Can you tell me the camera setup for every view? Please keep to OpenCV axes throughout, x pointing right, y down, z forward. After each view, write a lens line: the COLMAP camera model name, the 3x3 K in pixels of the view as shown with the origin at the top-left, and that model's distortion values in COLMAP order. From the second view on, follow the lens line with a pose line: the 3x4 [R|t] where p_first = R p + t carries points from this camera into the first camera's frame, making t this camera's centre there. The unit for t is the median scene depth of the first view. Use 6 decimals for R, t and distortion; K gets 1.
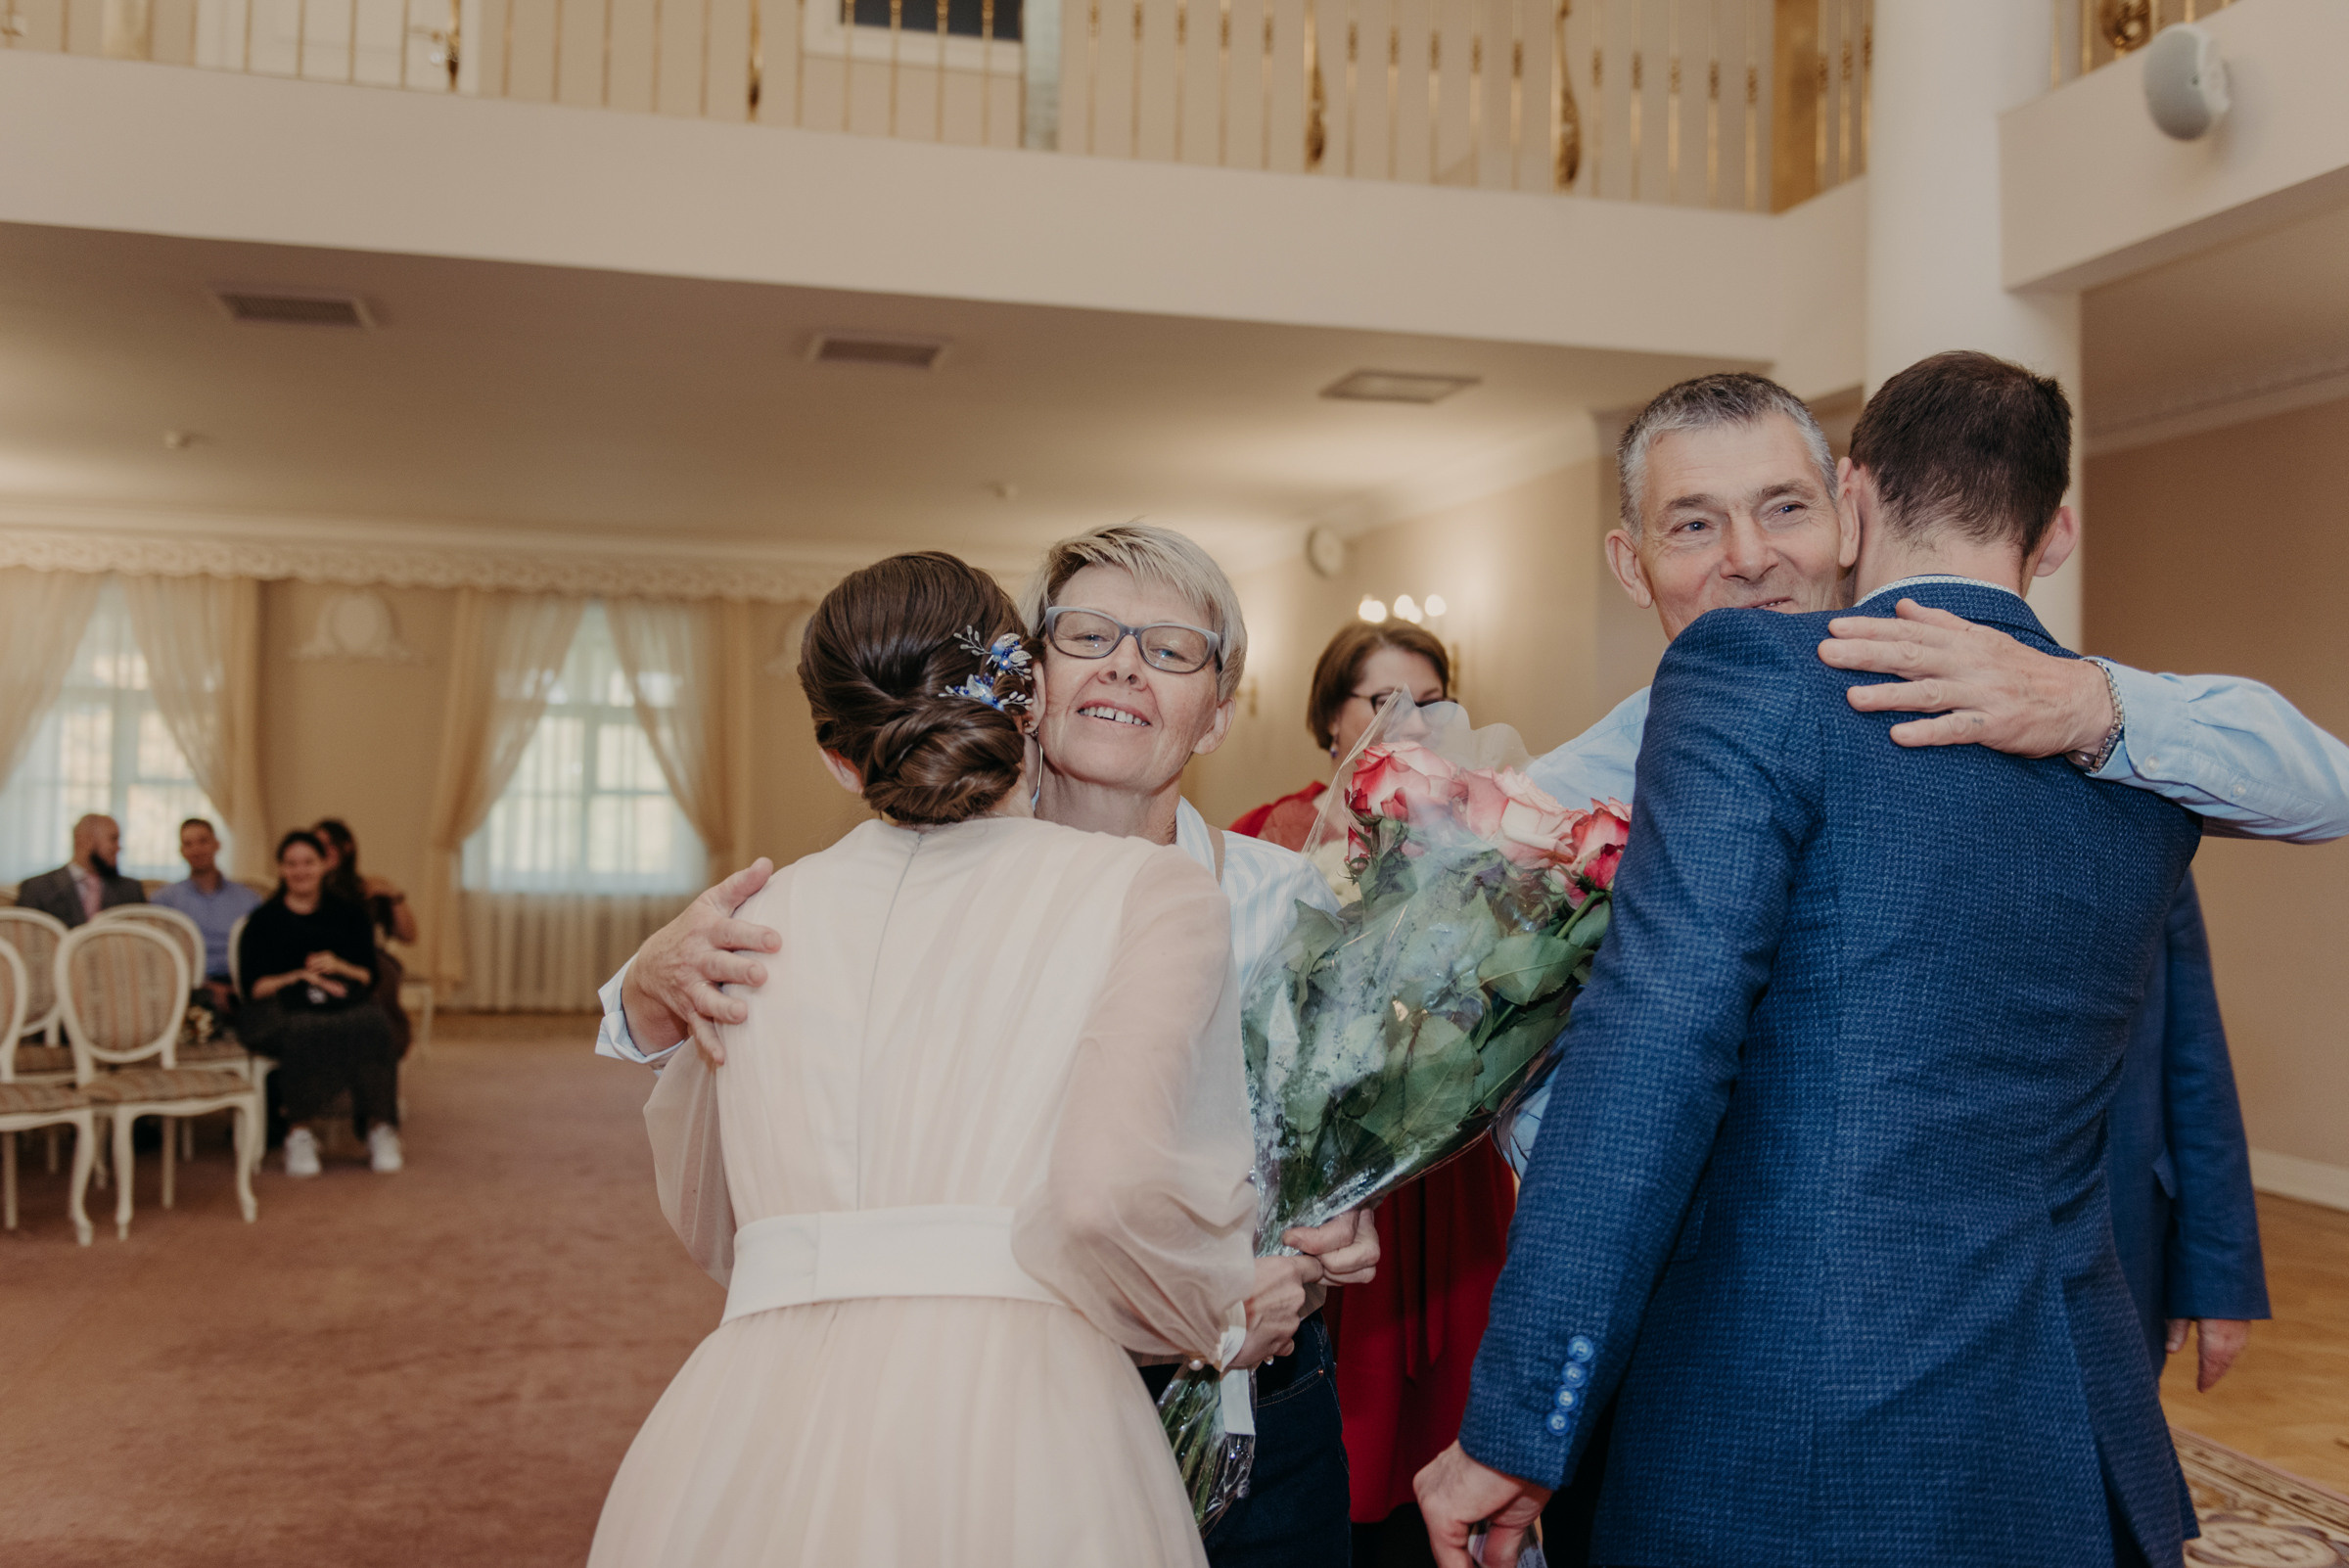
lens RADIAL K [[2181.3, 0, 1128.9], [0, 2181.3, 753.7], [0, 0, 1]] dist [-0.001819, -0.000103]
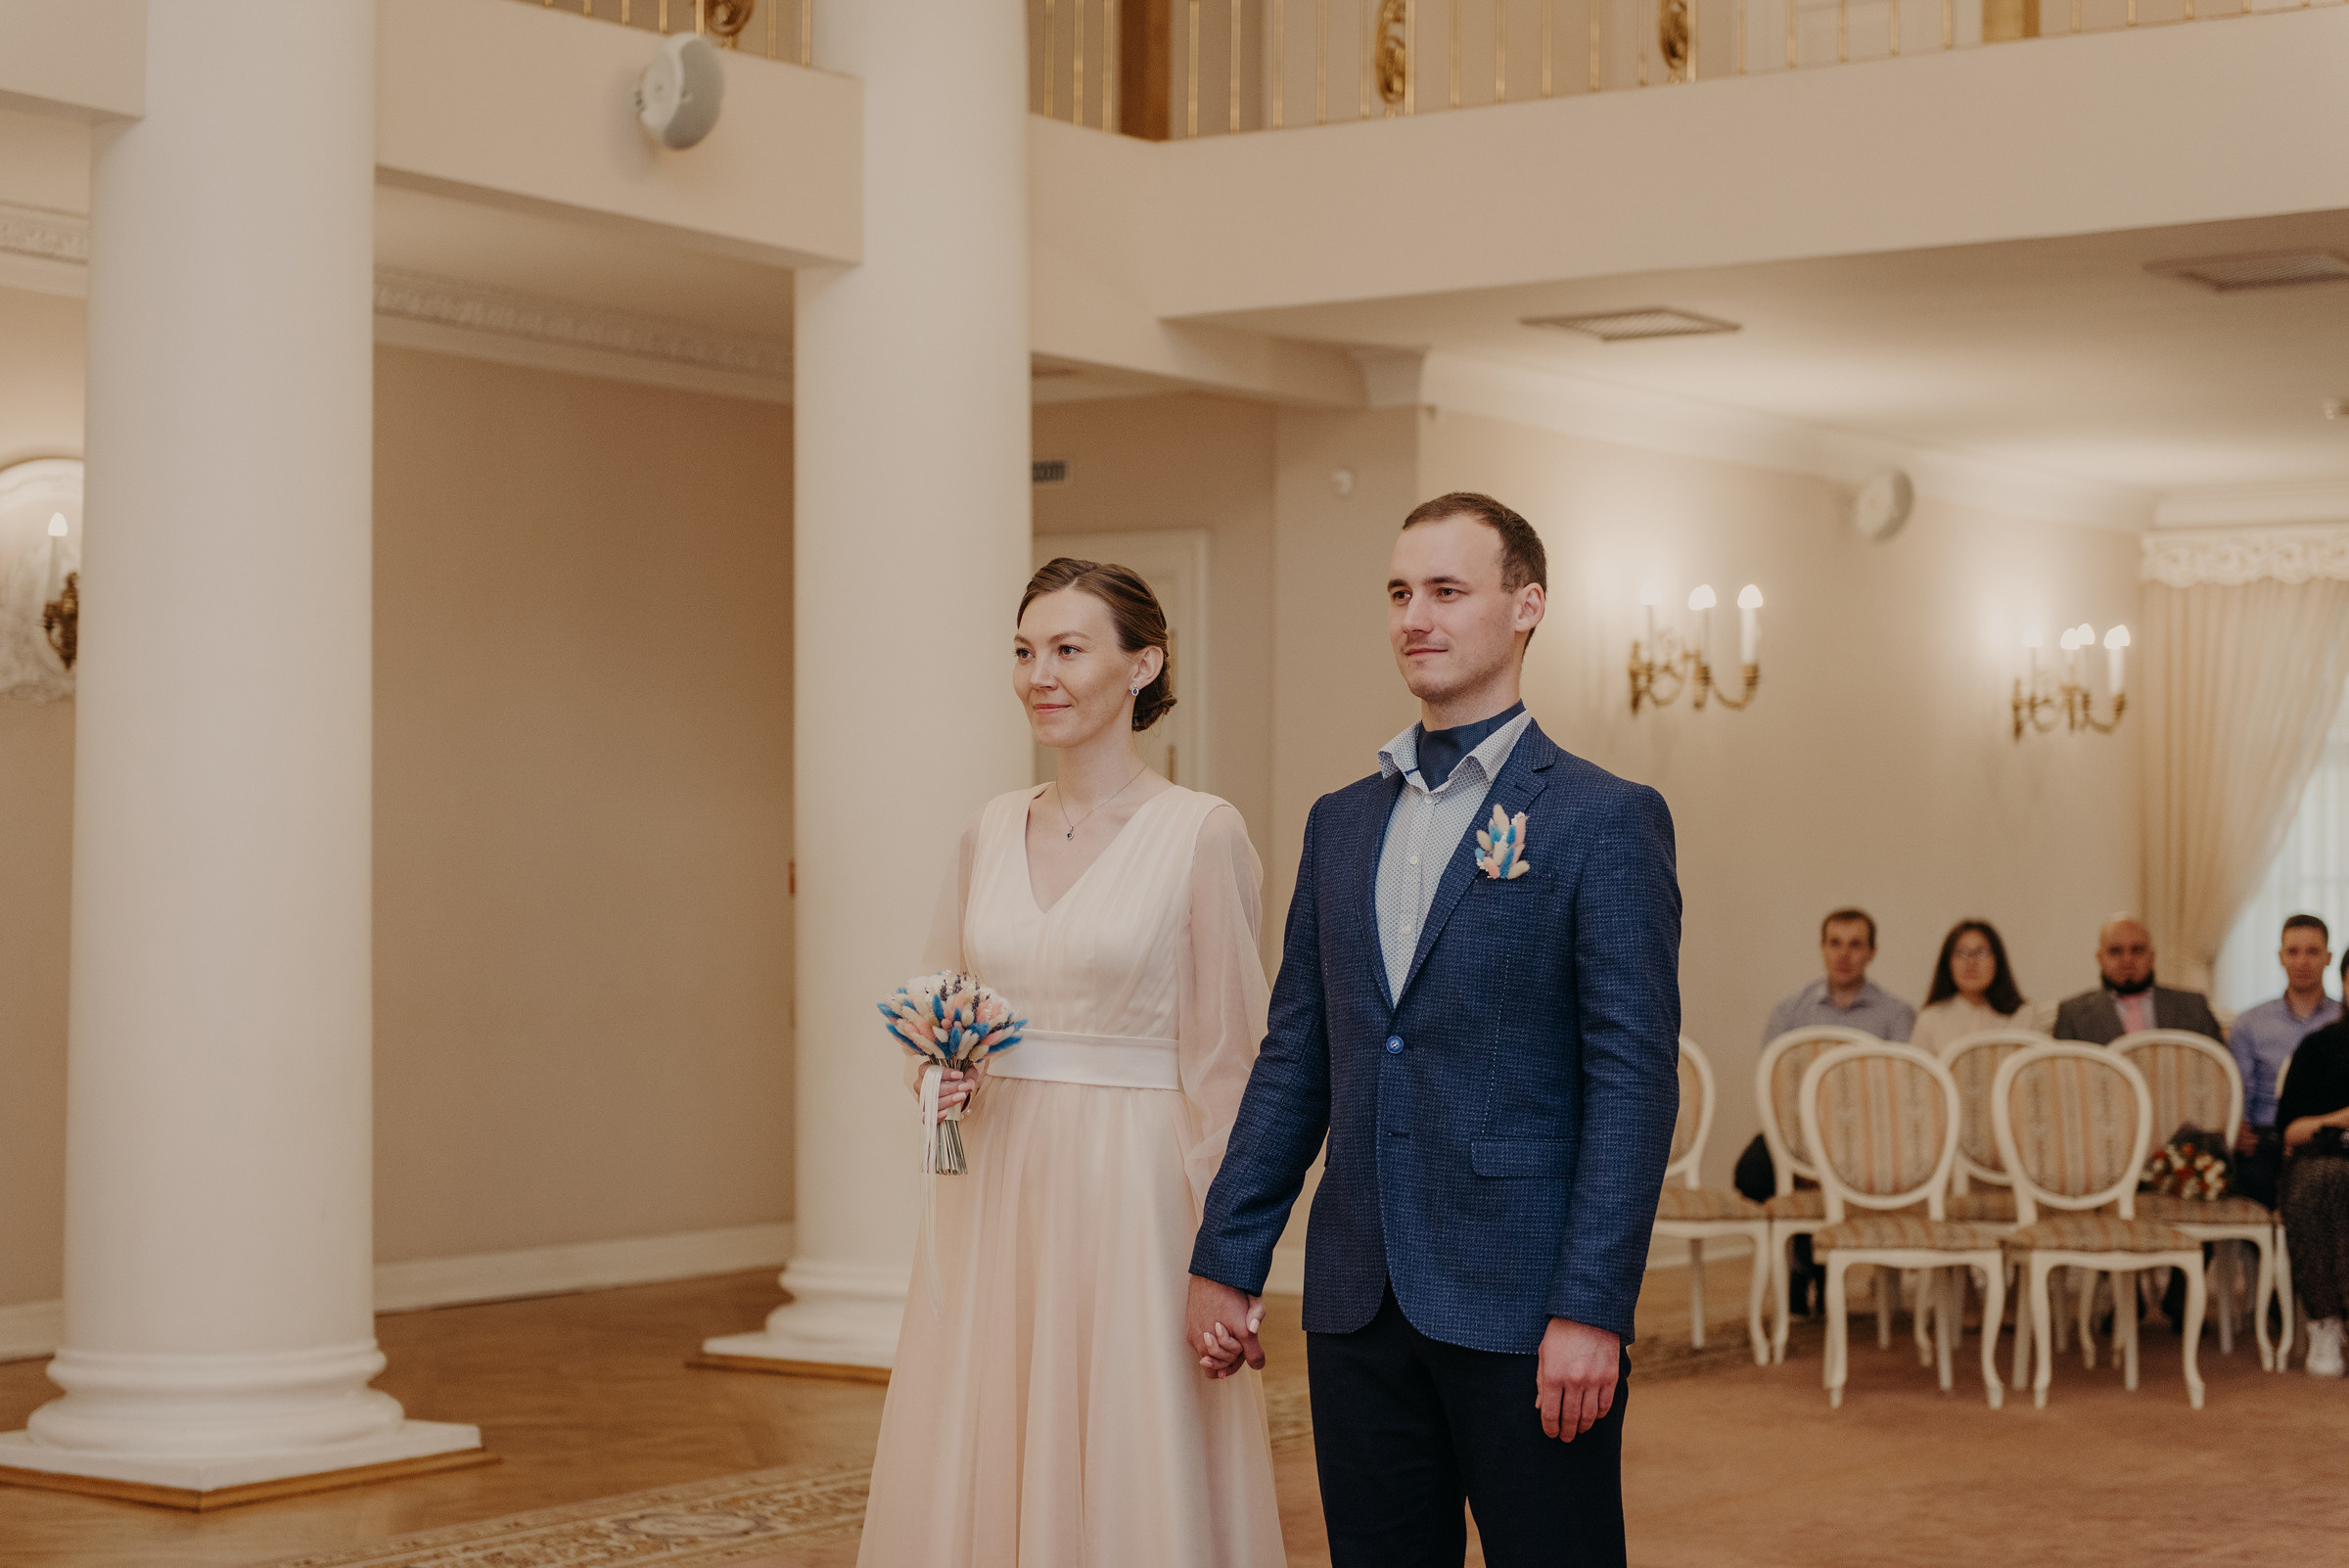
lens RADIAL K [[4076.3, 0, 1174.5], [0, 4076.3, 784.0], [0, 0, 1]] dist [0.007314, -0.102667]
pose [[0.660018, -0.039166, -0.750228, 0.250985], [0.030087, 0.999217, -0.025695, 0.004227], [0.750647, -0.005613, 0.660679, -0.148493]]
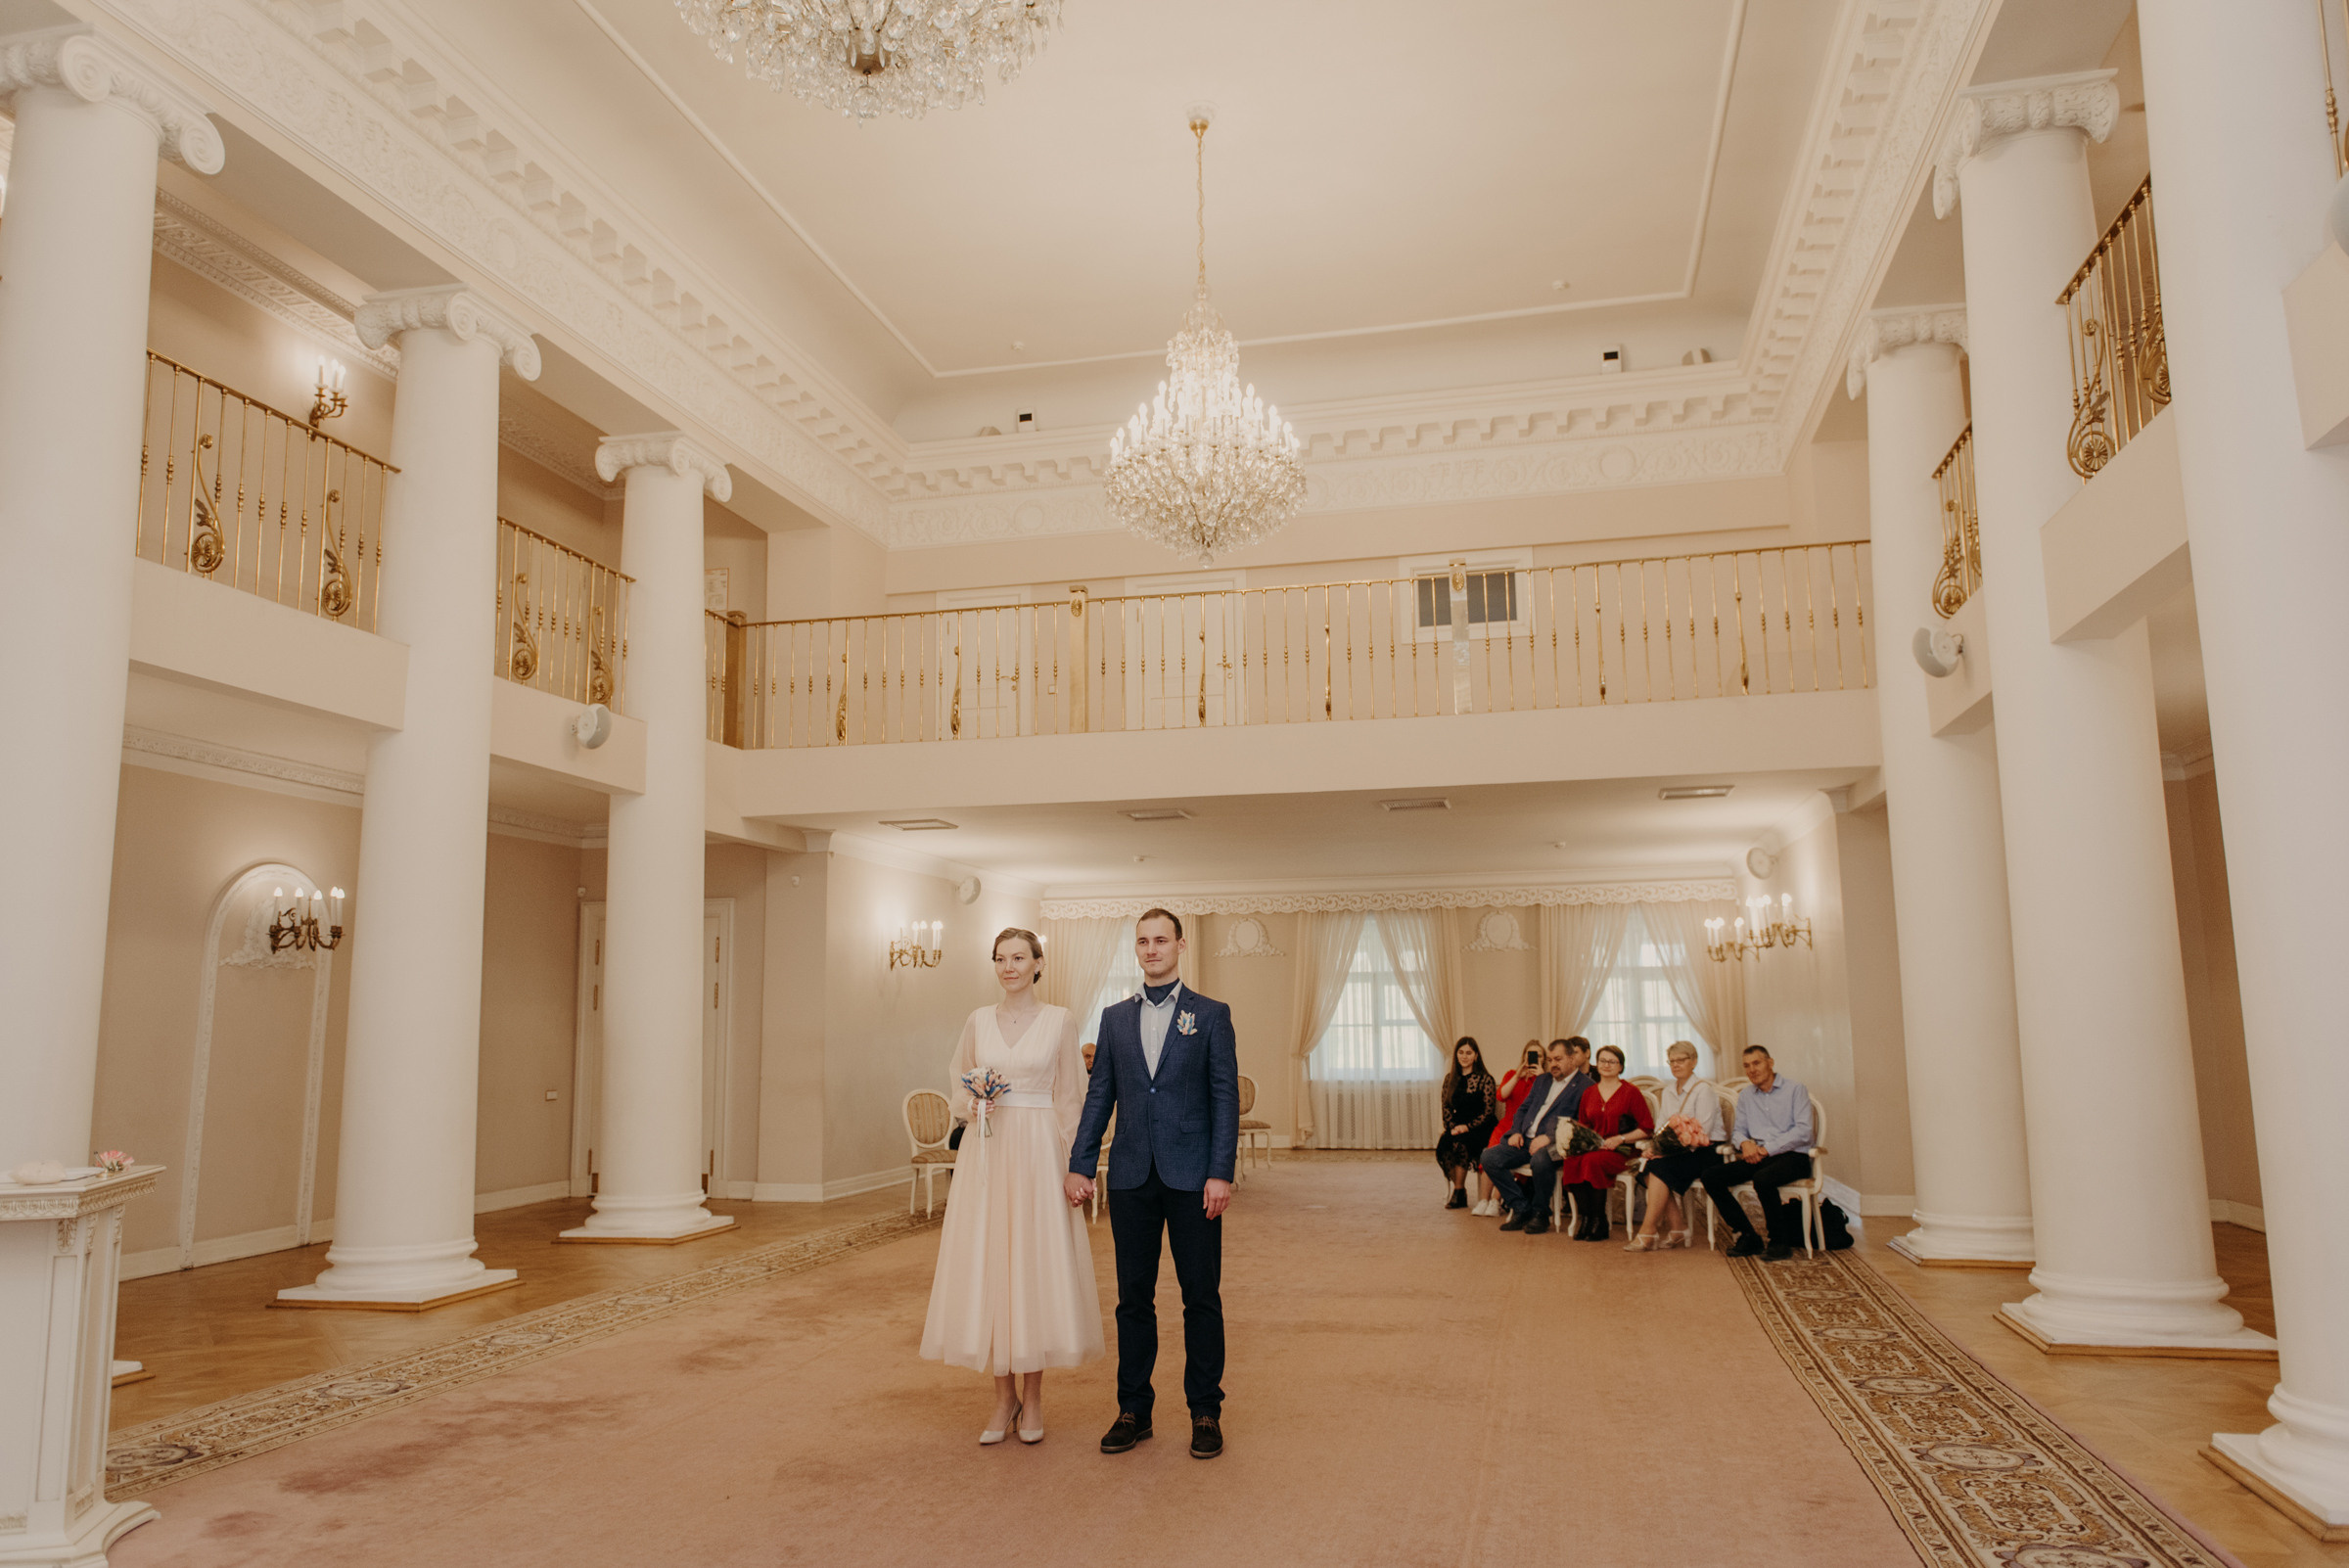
lens RADIAL K [[1629.3, 0, 1170.8], [0, 1629.3, 793.1], [0, 0, 1]] dist [0.004049, -0.003086]
pose [[0.896348, -0.098441, -0.432284, 0.201380], [0.045713, 0.990362, -0.130742, -0.002362], [0.440988, 0.097429, 0.892209, -0.278791]]
